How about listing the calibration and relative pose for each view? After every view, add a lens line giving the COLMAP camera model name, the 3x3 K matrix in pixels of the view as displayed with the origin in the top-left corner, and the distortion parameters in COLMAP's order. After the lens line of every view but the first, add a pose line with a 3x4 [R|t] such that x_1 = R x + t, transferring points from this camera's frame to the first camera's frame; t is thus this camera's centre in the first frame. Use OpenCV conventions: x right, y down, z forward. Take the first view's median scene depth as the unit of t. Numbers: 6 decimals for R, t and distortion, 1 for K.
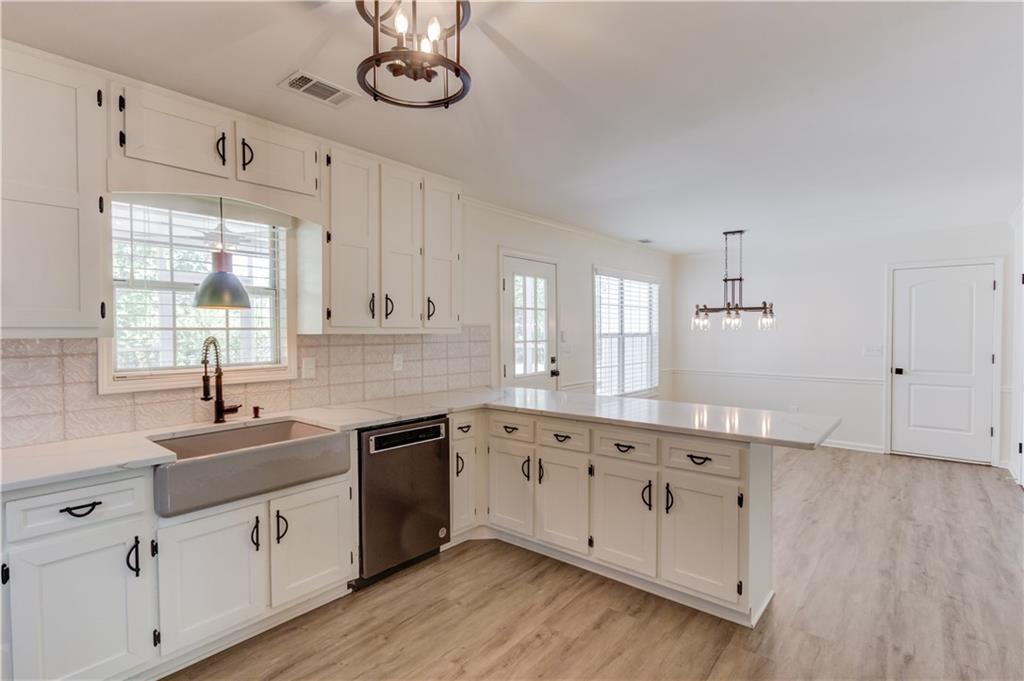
lens RADIAL K [[501.2, 0, 511.1], [0, 501.2, 339.5], [0, 0, 1]] dist [-0.004741, 0.001201]
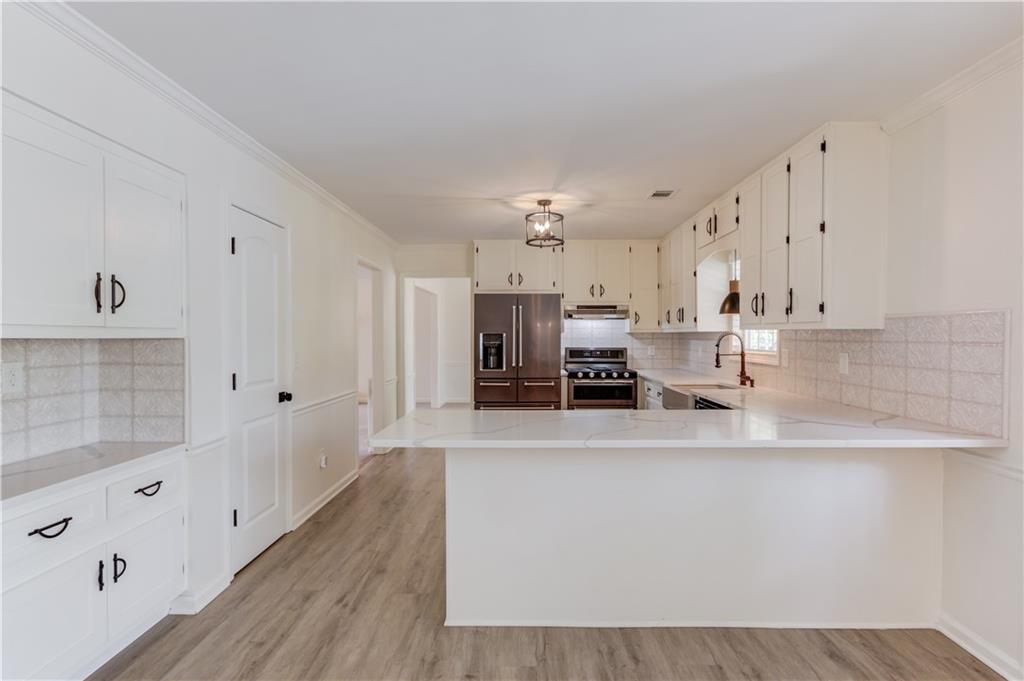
lens RADIAL K [[502.4, 0, 521.6], [0, 502.4, 339.4], [0, 0, 1]] dist [-0.003311, 0.000784]
pose [[-0.771388, 0.009306, -0.636297, 0.844572], [-0.008939, 0.999636, 0.025456, -0.013215], [0.636302, 0.025324, -0.771024, 1.514272]]
